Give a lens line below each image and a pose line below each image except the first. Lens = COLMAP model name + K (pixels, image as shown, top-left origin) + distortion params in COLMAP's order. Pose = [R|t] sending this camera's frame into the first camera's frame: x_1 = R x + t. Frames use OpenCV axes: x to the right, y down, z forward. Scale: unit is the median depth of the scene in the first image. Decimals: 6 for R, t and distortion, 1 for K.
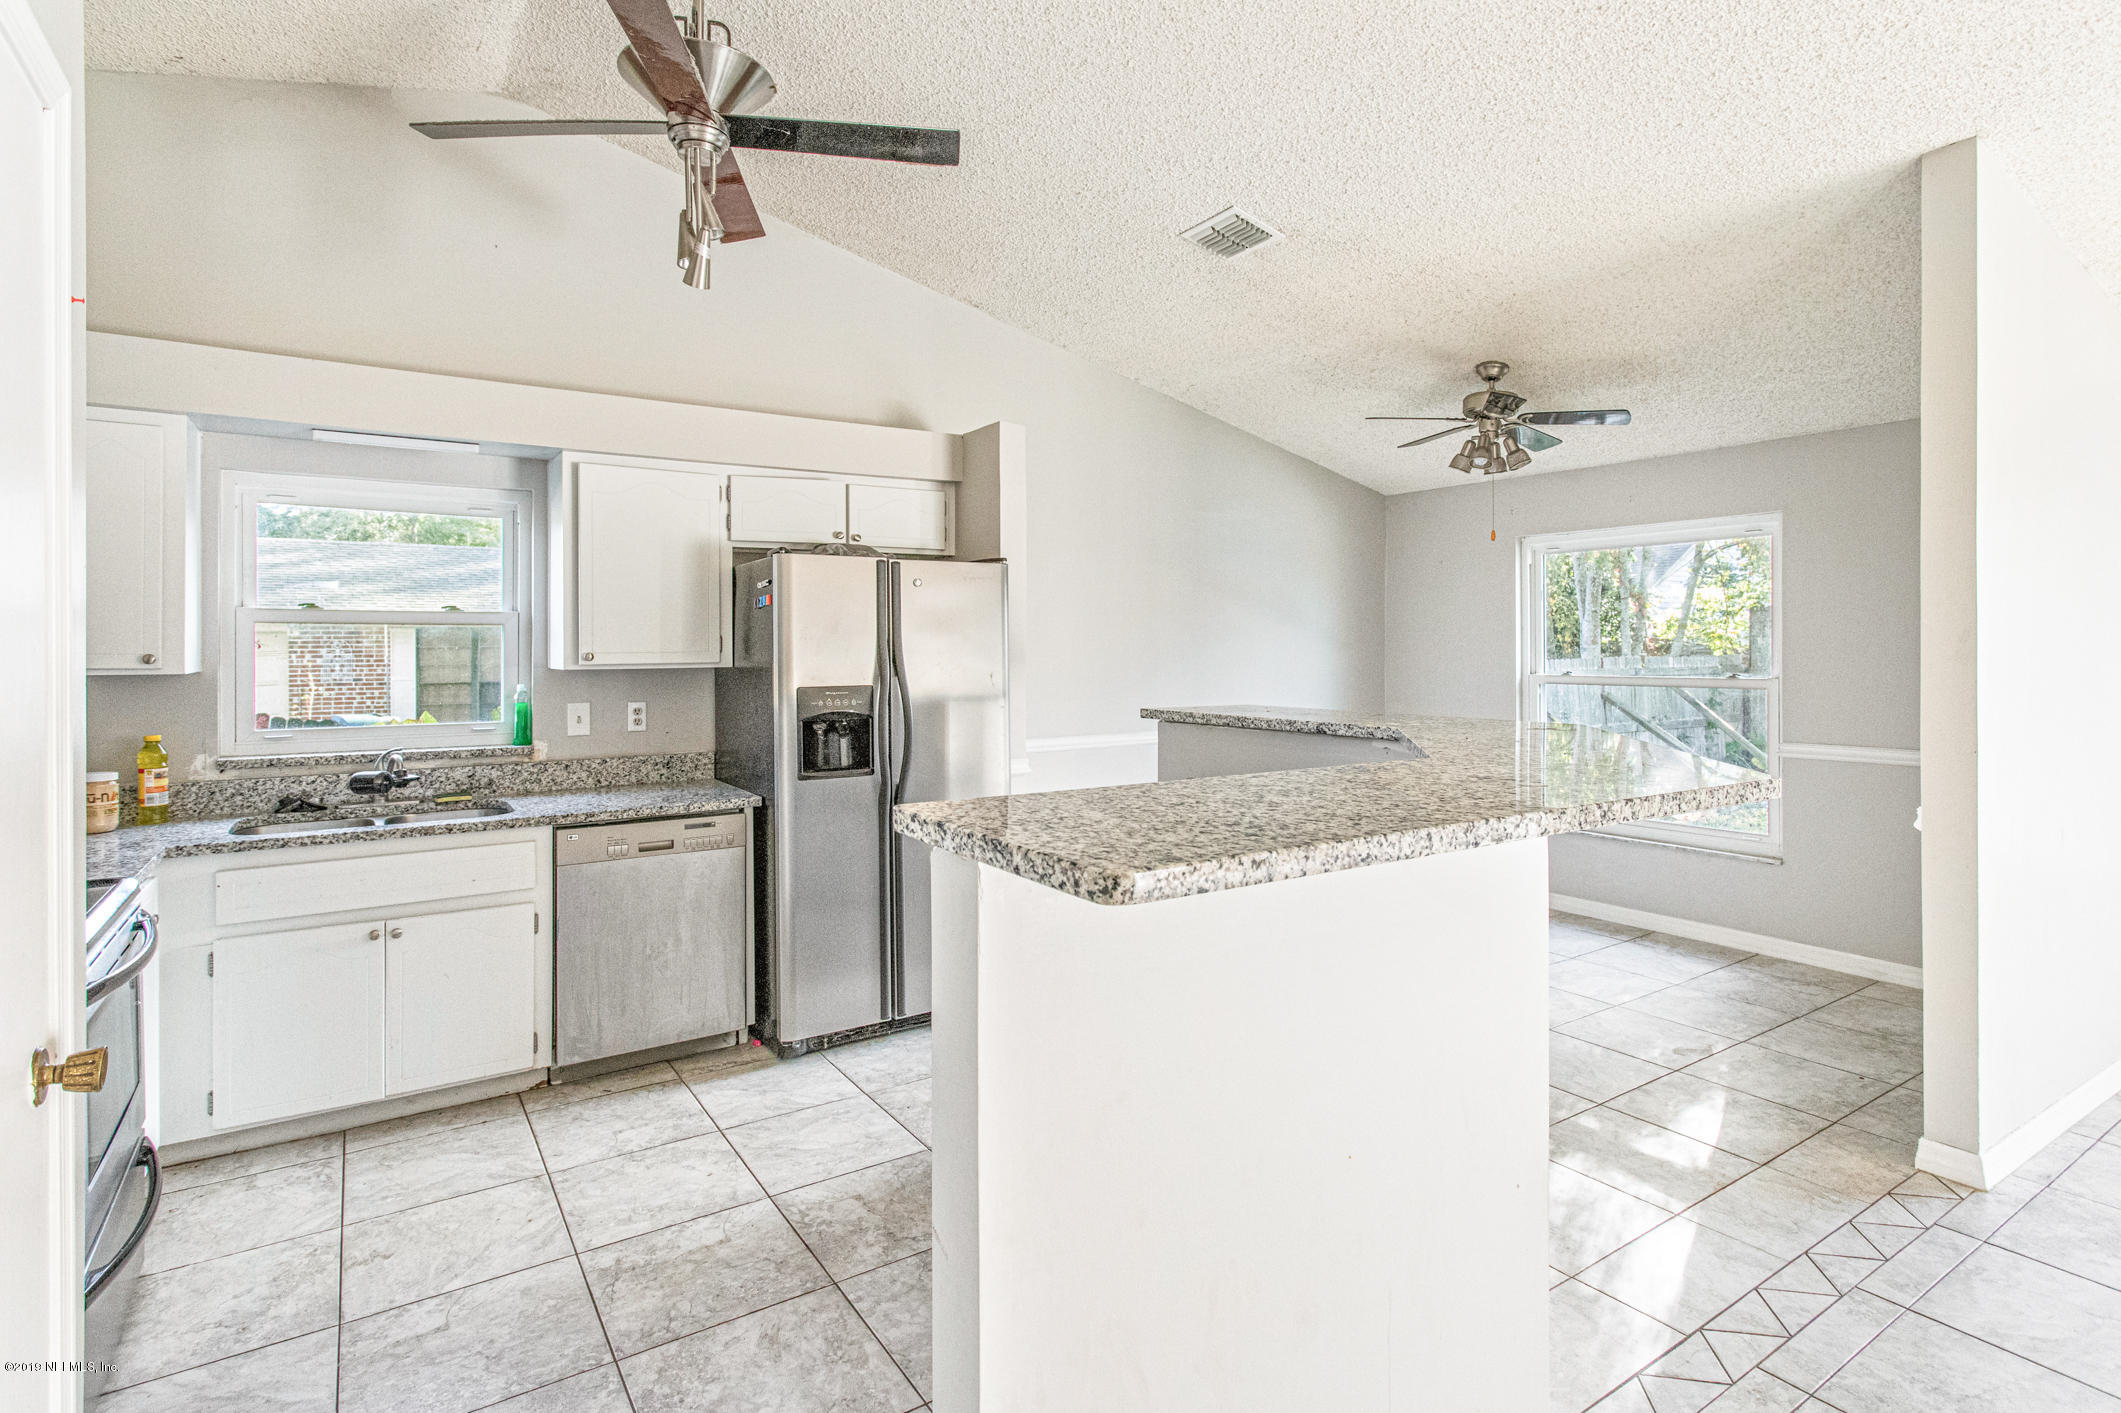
lens RADIAL K [[1061.8, 0, 1067.0], [0, 1061.8, 643.0], [0, 0, 1]] dist [0.003486, 0.000873]
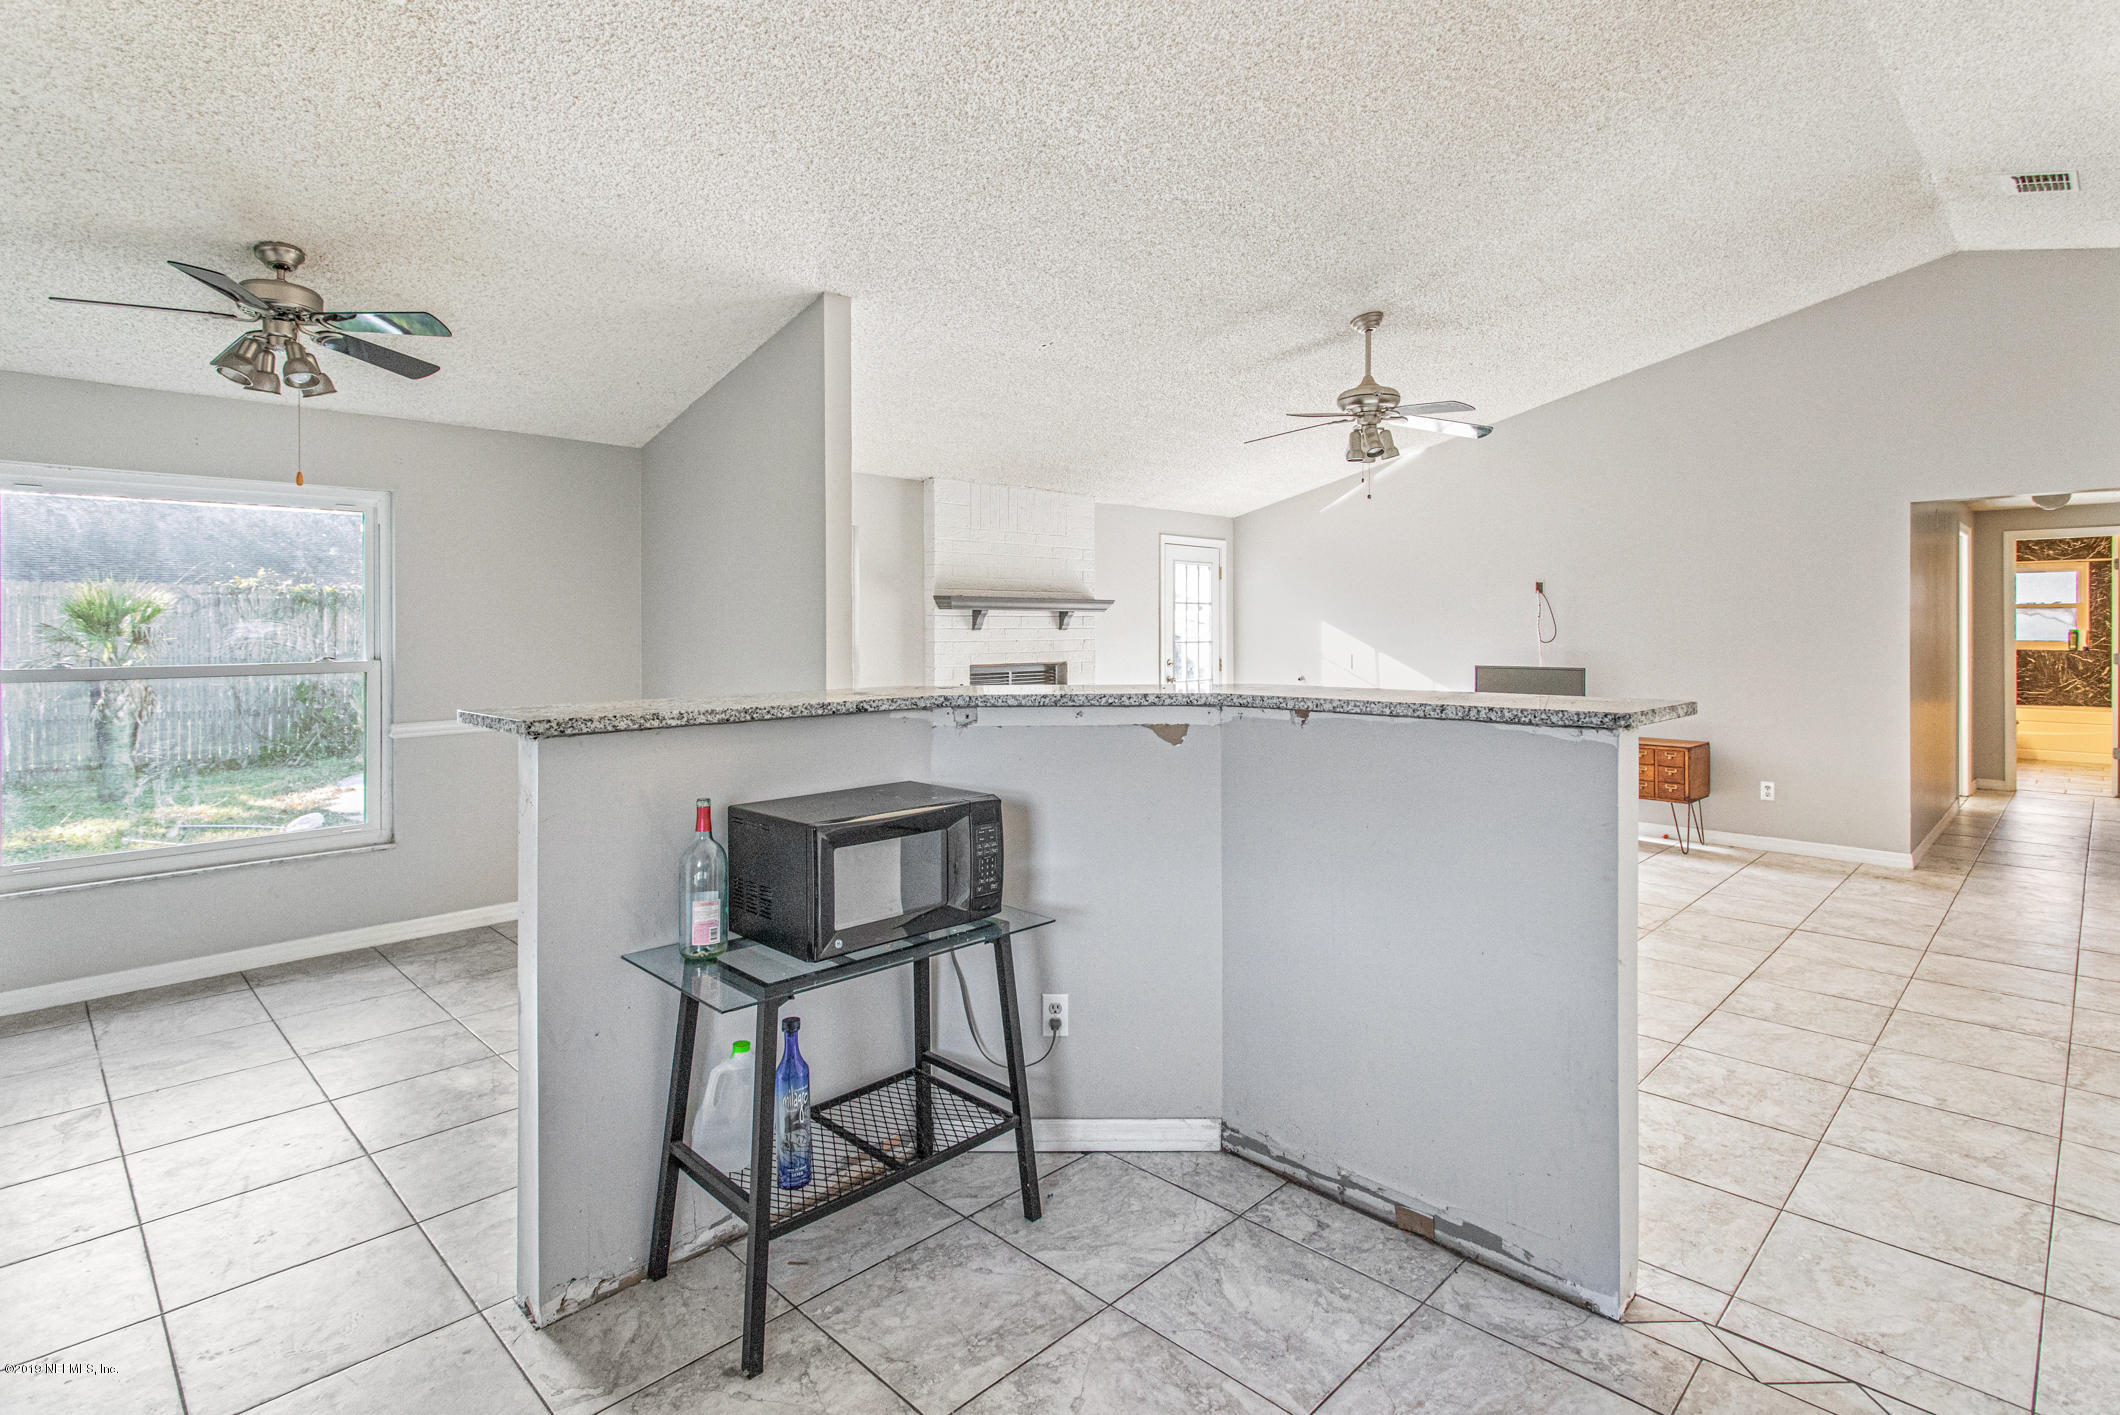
lens RADIAL K [[1050.4, 0, 1065.8], [0, 1050.4, 630.8], [0, 0, 1]] dist [0.002719, 0.000665]
pose [[-0.200485, -0.000710, 0.979697, -0.528959], [0.000171, 1.000000, 0.000760, 0.008342], [-0.979697, 0.000319, -0.200485, 0.734777]]
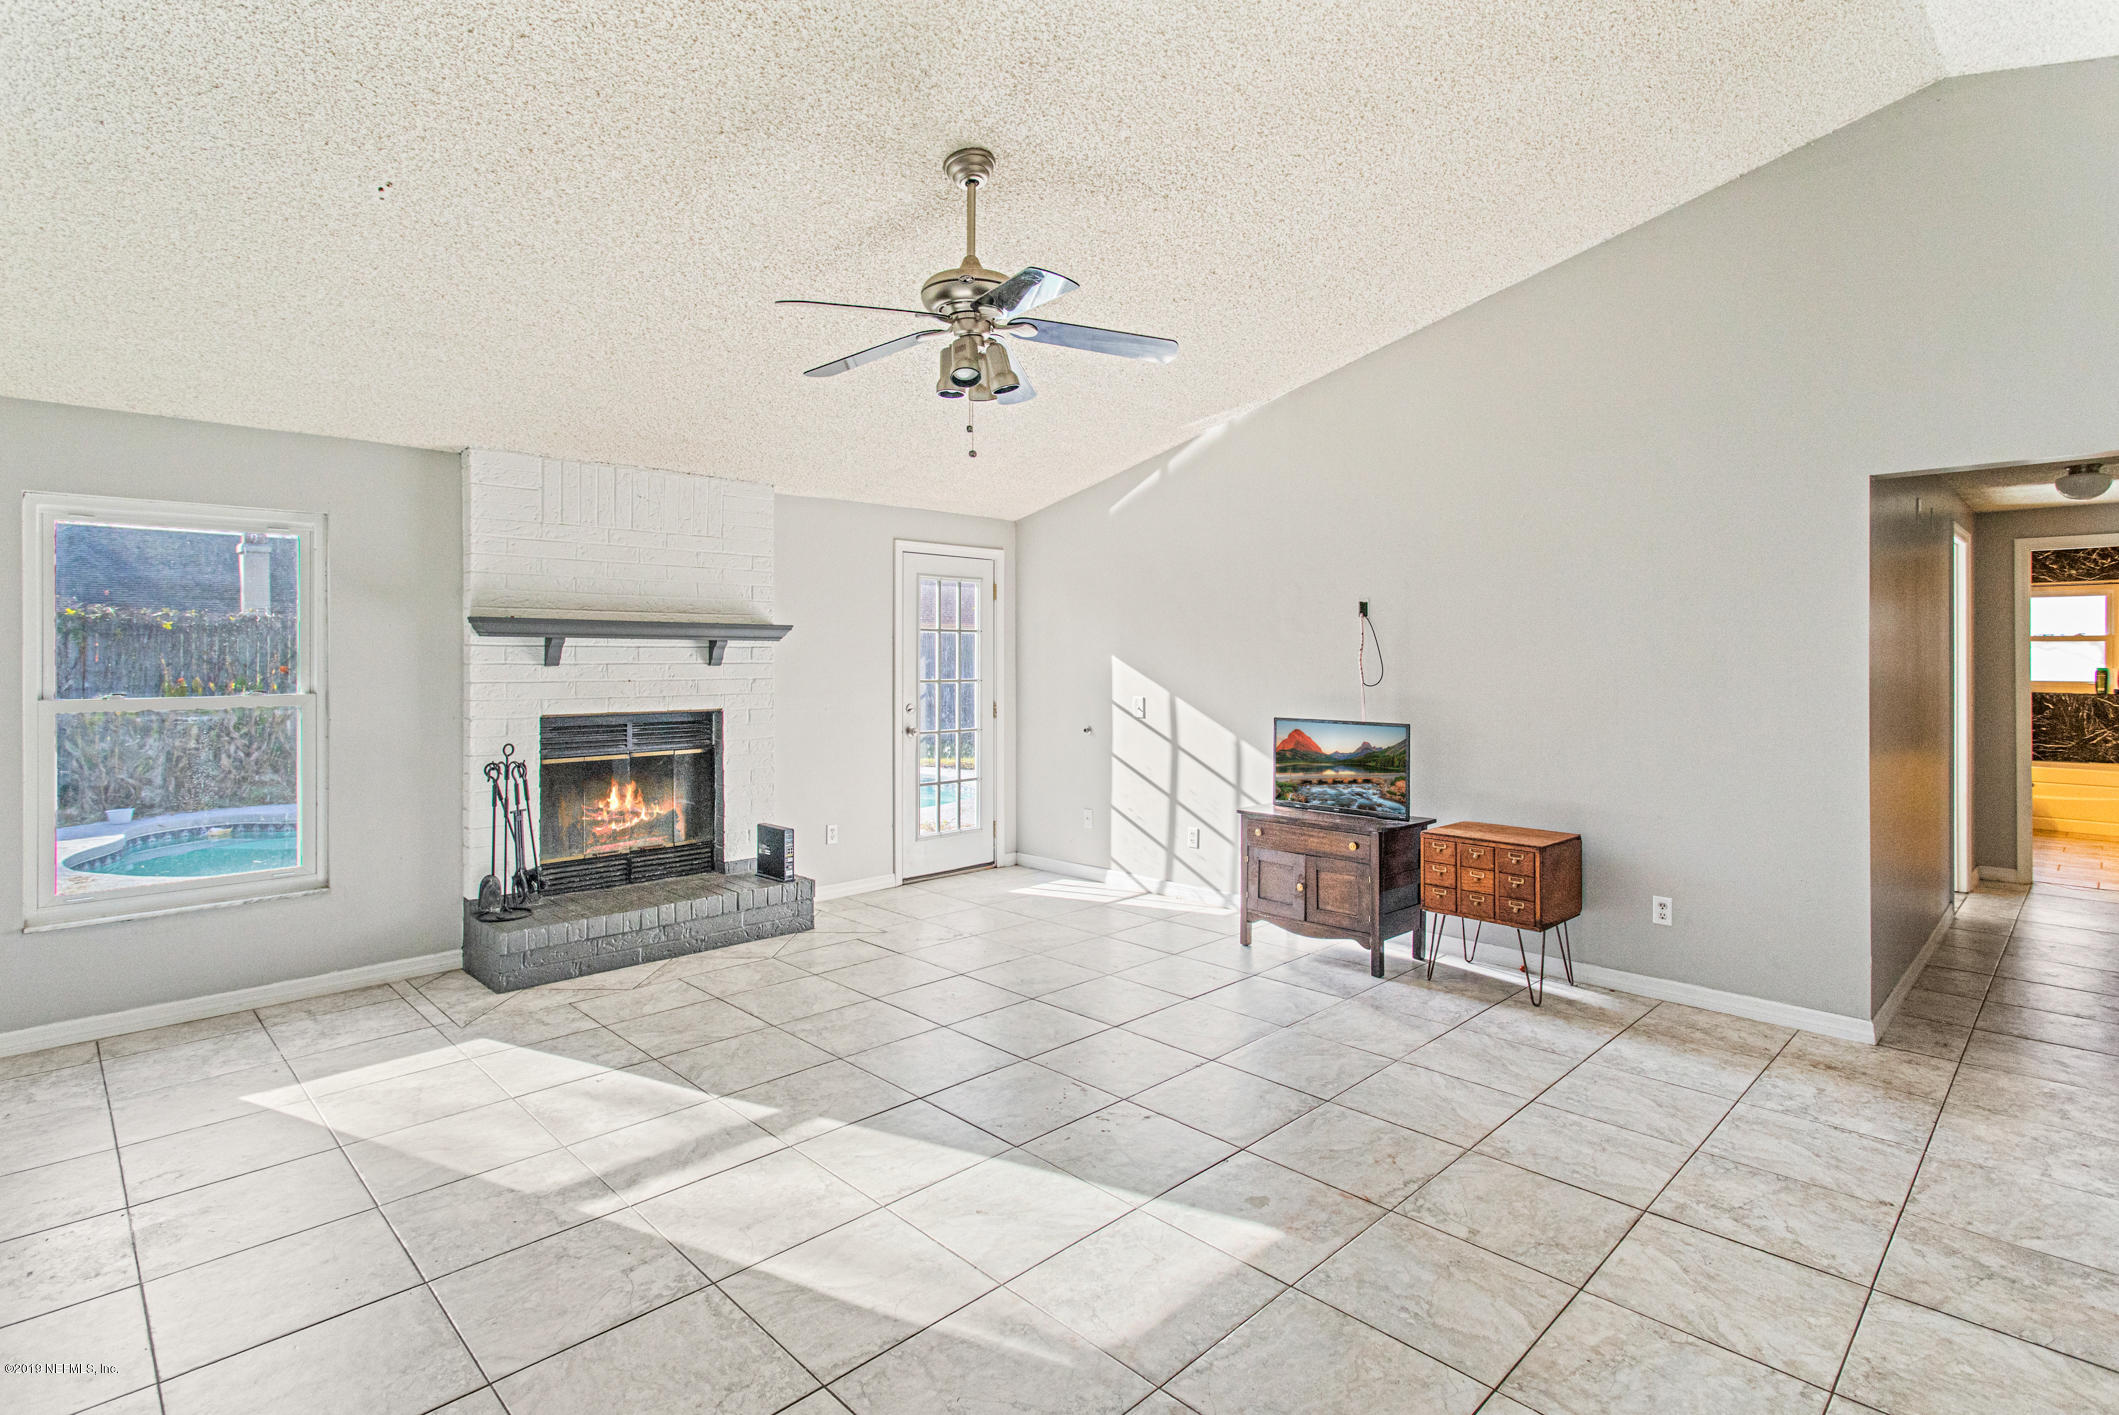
lens RADIAL K [[1041.3, 0, 1064.9], [0, 1041.3, 654.0], [0, 0, 1]] dist [0.001403, 0.001240]
pose [[-0.190525, 0.005905, 0.981664, -0.080369], [-0.003529, 0.999971, -0.006700, -0.000146], [-0.981676, -0.004741, -0.190499, 0.137487]]
